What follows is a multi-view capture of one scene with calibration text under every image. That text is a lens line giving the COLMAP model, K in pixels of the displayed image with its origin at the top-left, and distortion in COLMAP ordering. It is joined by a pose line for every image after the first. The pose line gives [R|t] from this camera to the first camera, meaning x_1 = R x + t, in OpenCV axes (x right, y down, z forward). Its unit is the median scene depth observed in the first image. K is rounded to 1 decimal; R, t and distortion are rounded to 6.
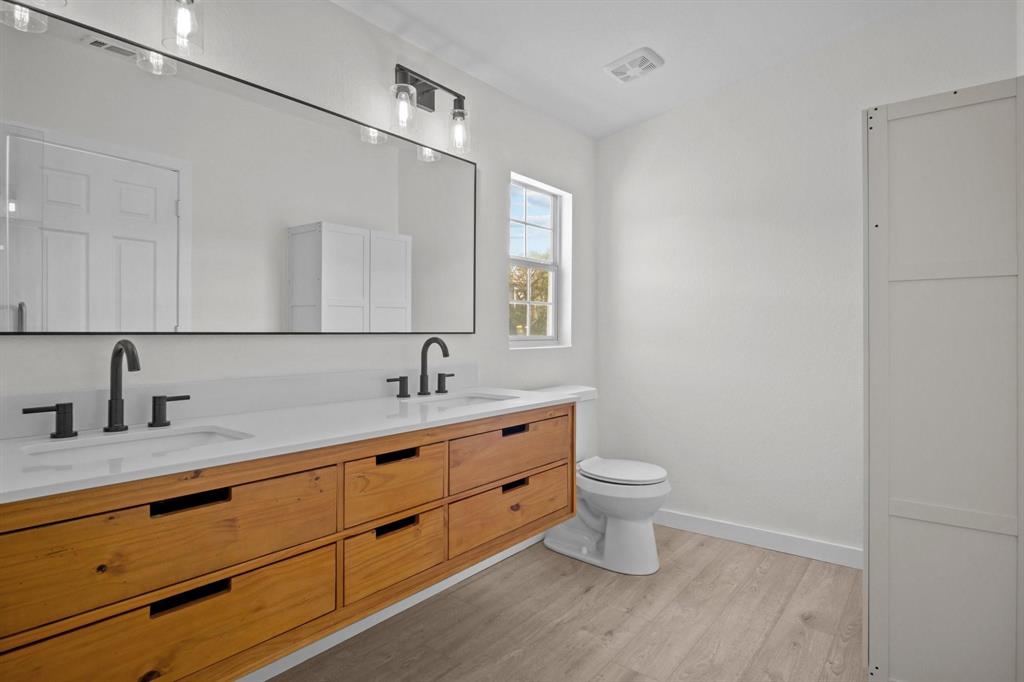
lens RADIAL K [[547.7, 0, 508.9], [0, 547.7, 329.8], [0, 0, 1]] dist [-0.029750, 0.000101]
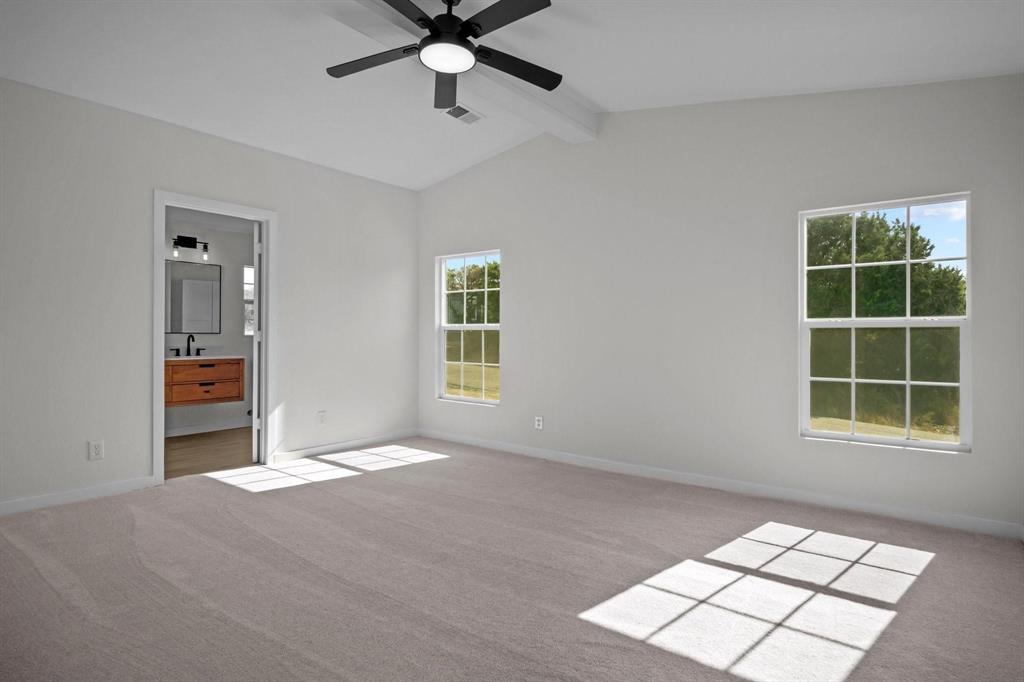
lens RADIAL K [[547.7, 0, 508.9], [0, 547.7, 329.8], [0, 0, 1]] dist [-0.029750, 0.000101]
pose [[0.999923, 0.001826, 0.012244, 1.719731], [-0.001839, 0.999998, 0.001039, -0.020279], [-0.012242, -0.001061, 0.999925, -2.099357]]
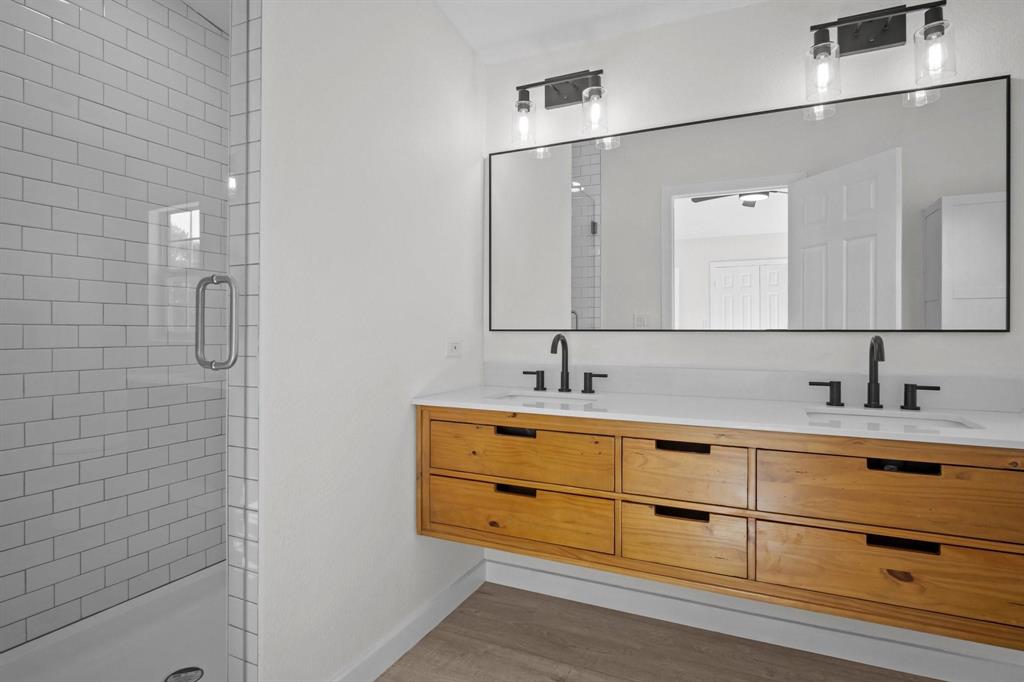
lens RADIAL K [[547.7, 0, 508.9], [0, 547.7, 329.8], [0, 0, 1]] dist [-0.029750, 0.000101]
pose [[0.212562, -0.000514, -0.977147, 0.617875], [0.003807, 0.999993, 0.000302, 0.003262], [0.977140, -0.003784, 0.212563, 0.372521]]
